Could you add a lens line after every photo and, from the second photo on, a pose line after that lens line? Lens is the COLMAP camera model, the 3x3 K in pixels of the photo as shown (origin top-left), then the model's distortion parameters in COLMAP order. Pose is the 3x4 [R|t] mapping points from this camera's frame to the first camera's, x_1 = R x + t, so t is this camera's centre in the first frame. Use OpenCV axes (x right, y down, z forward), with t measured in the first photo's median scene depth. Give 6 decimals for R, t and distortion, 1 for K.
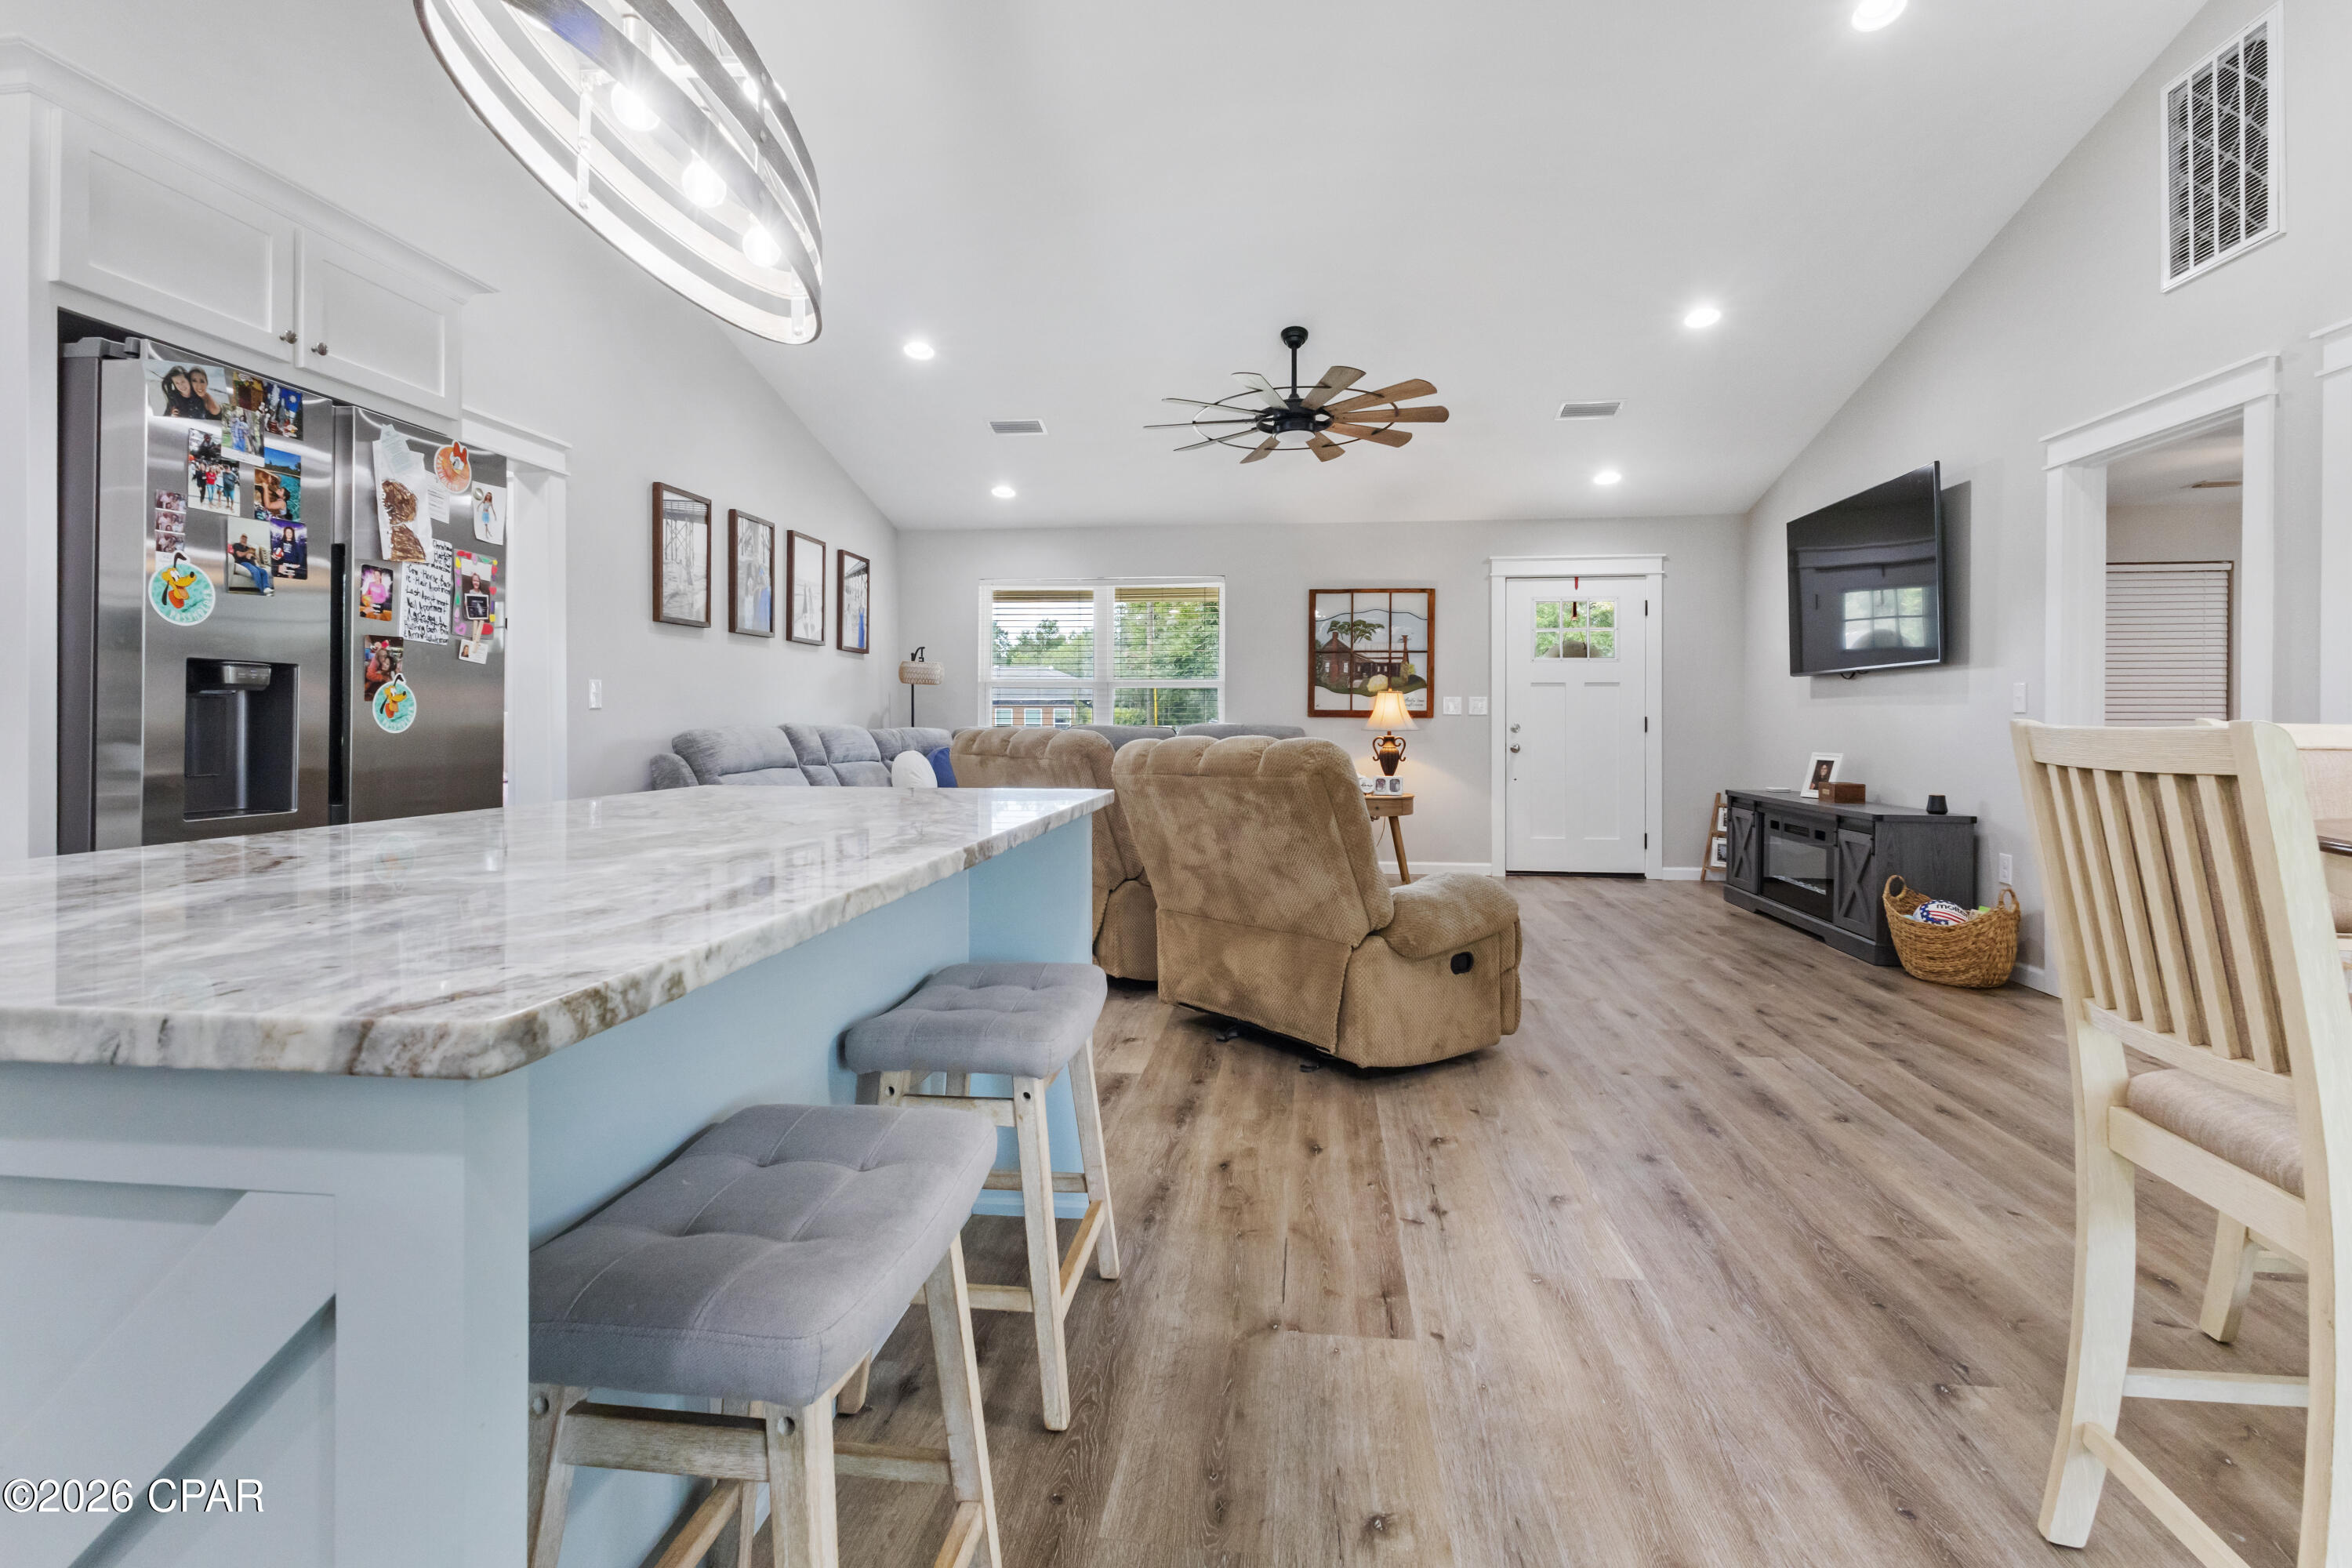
lens RADIAL K [[1116.0, 0, 1192.0], [0, 1116.0, 723.4], [0, 0, 1]] dist [0.003308, 0.000428]
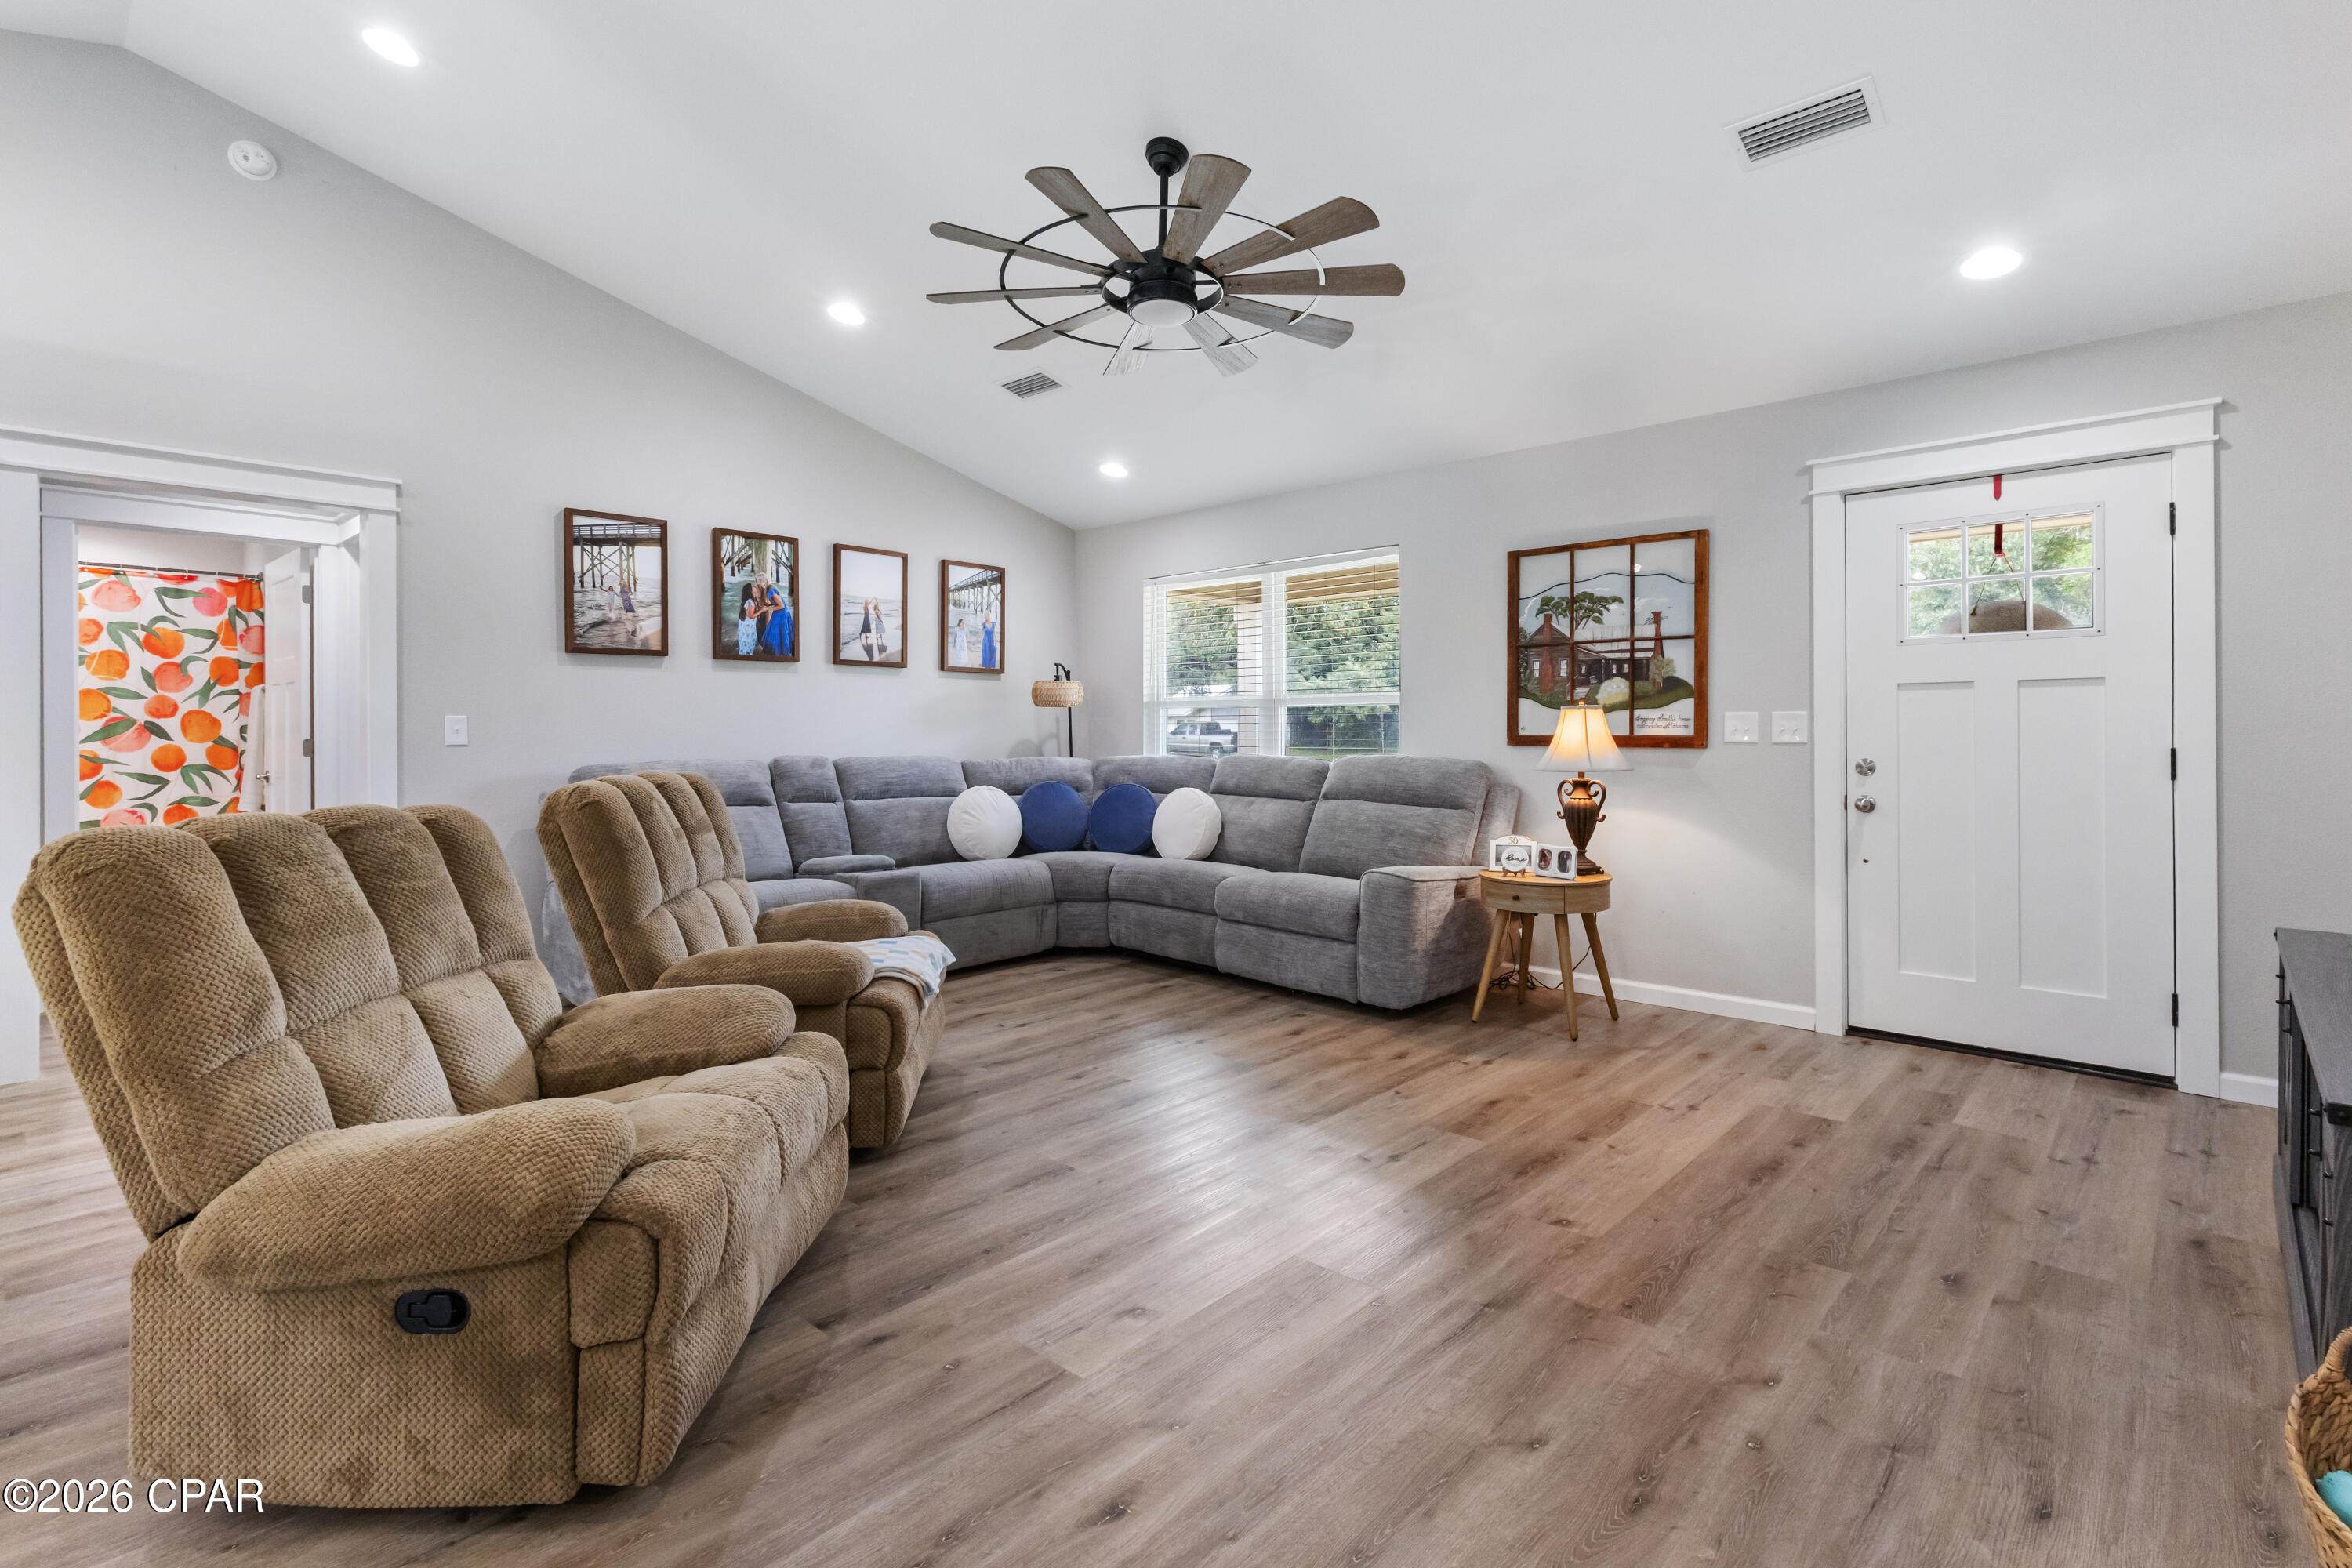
lens RADIAL K [[1116.0, 0, 1167.1], [0, 1116.0, 732.8], [0, 0, 1]] dist [0.003308, 0.000428]
pose [[0.802176, -0.002931, -0.597081, 0.906080], [0.002215, 0.999996, -0.001933, -0.033444], [0.597084, 0.000228, 0.802179, 0.944196]]
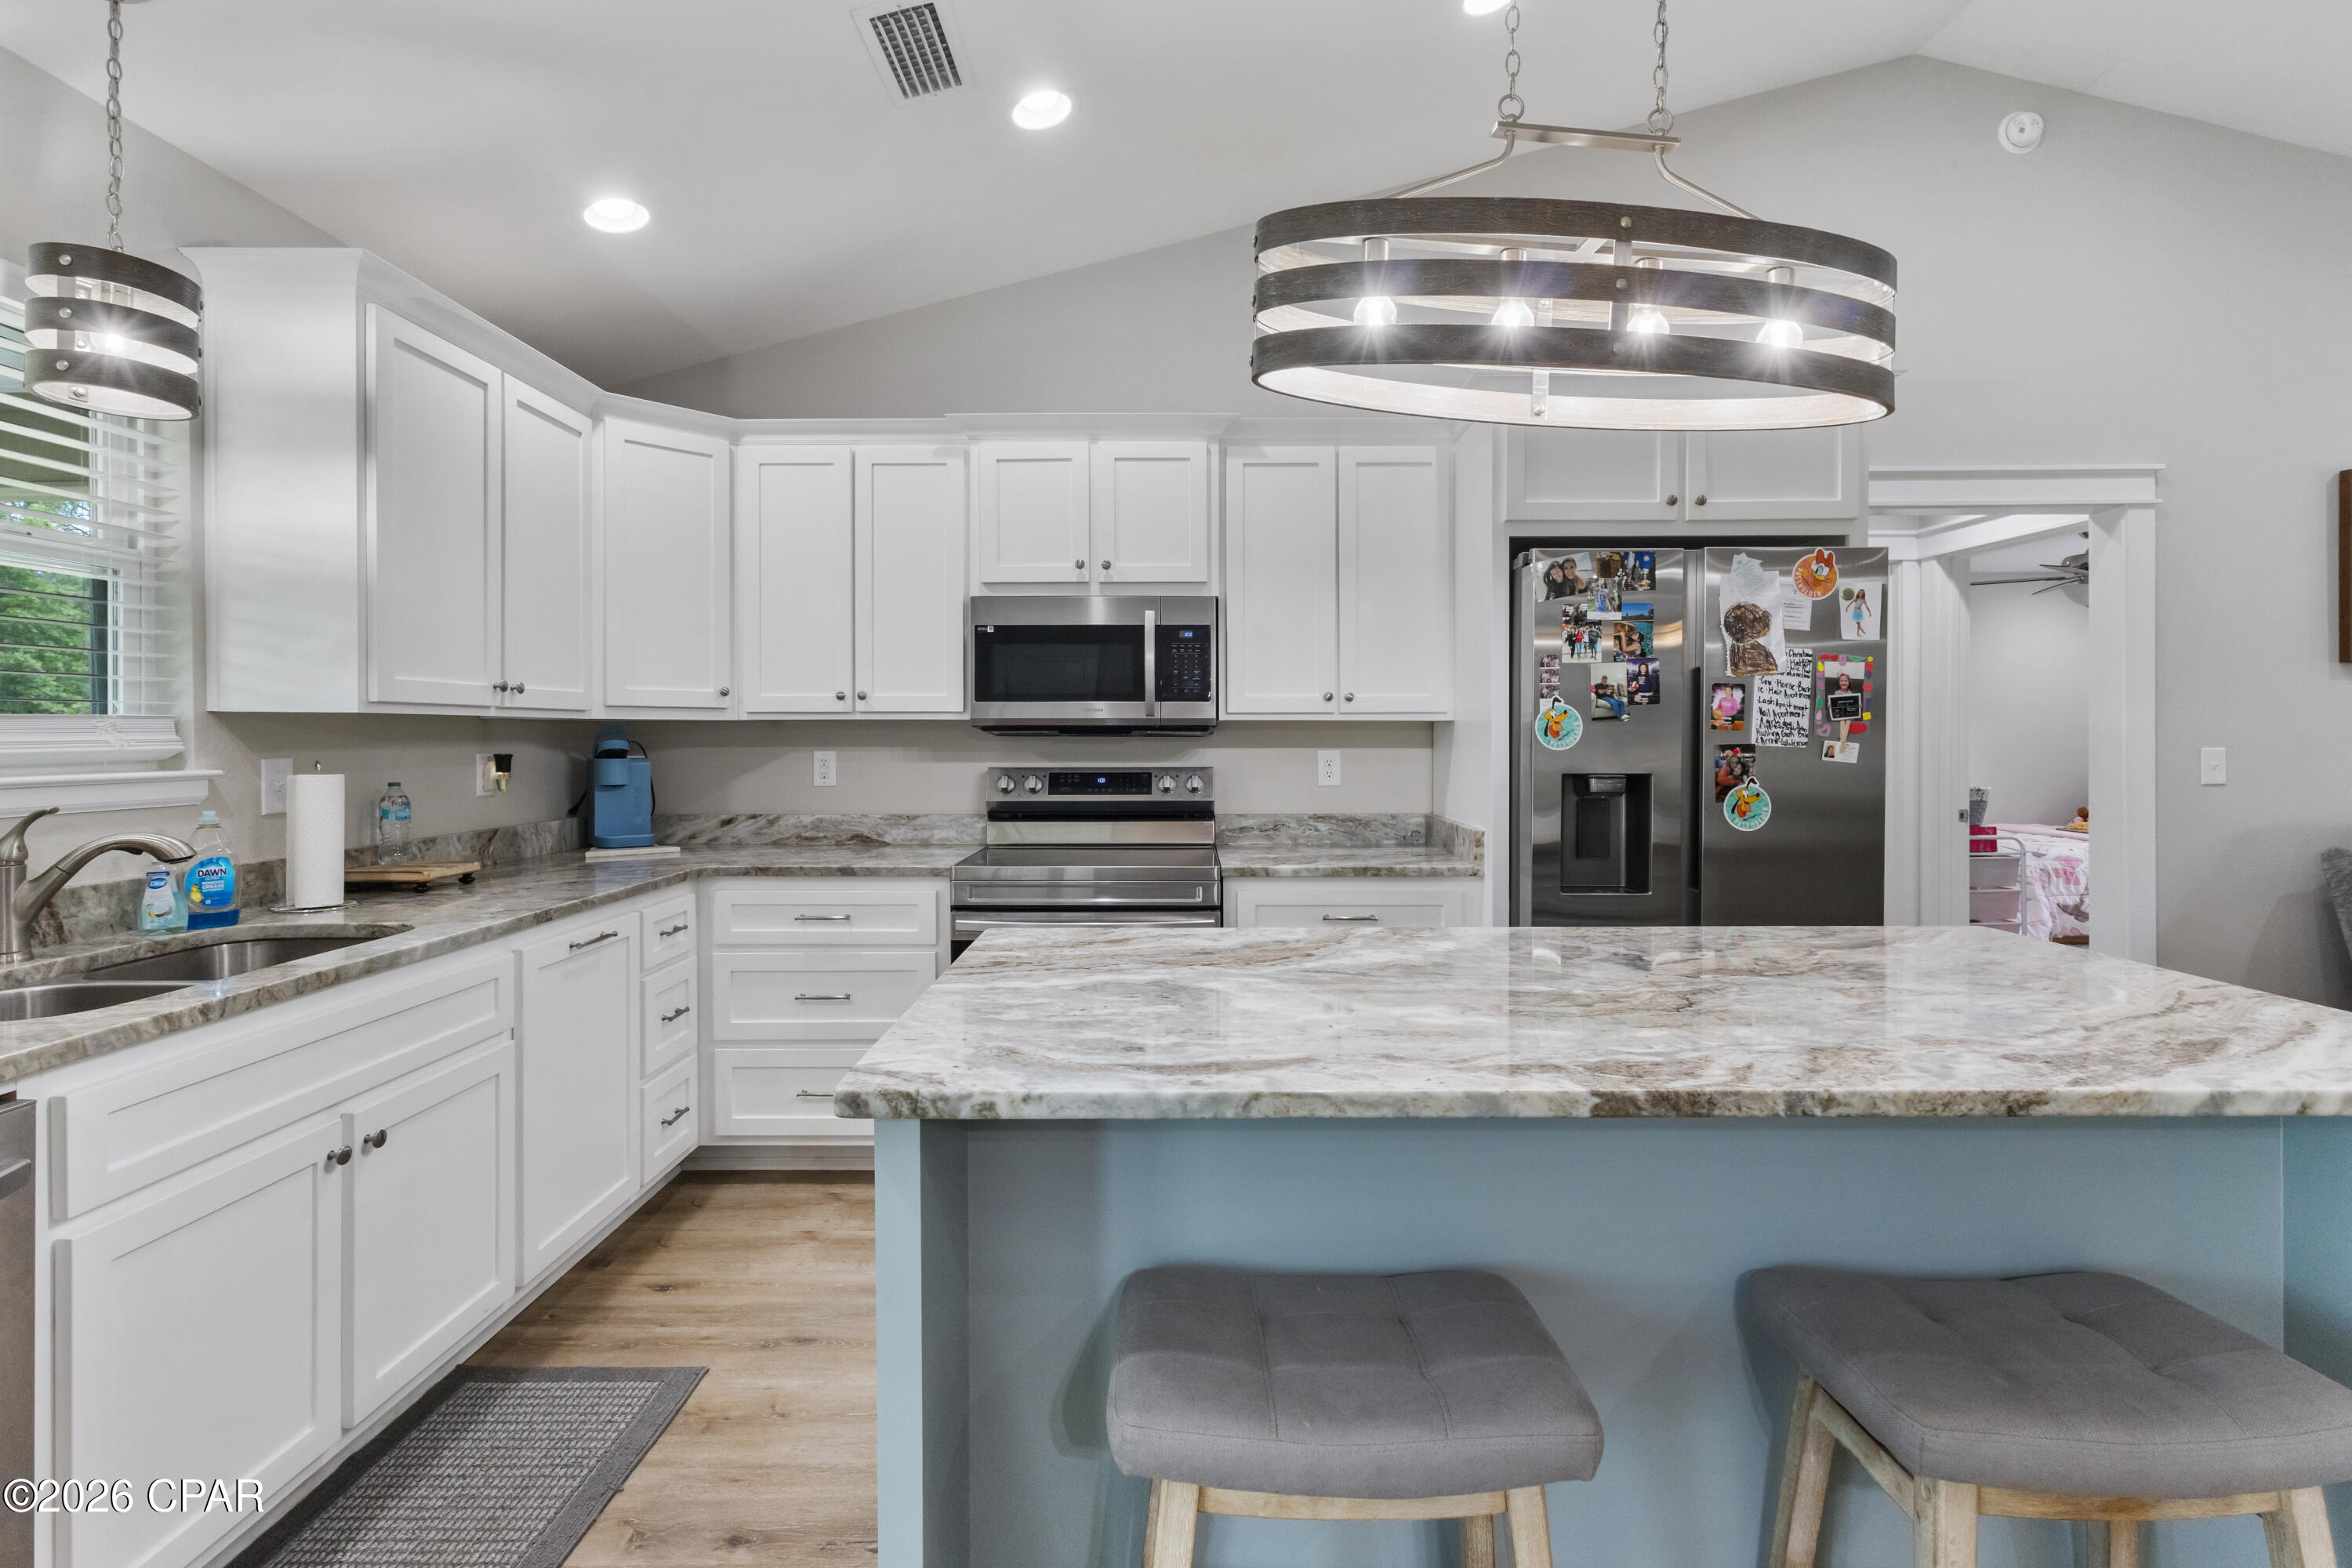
lens RADIAL K [[1116.0, 0, 1170.8], [0, 1116.0, 740.7], [0, 0, 1]] dist [0.003308, 0.000428]
pose [[0.100753, 0.001448, -0.994910, 0.298452], [0.002169, 0.999996, 0.001675, -0.076049], [0.994909, -0.002327, 0.100749, 0.291563]]
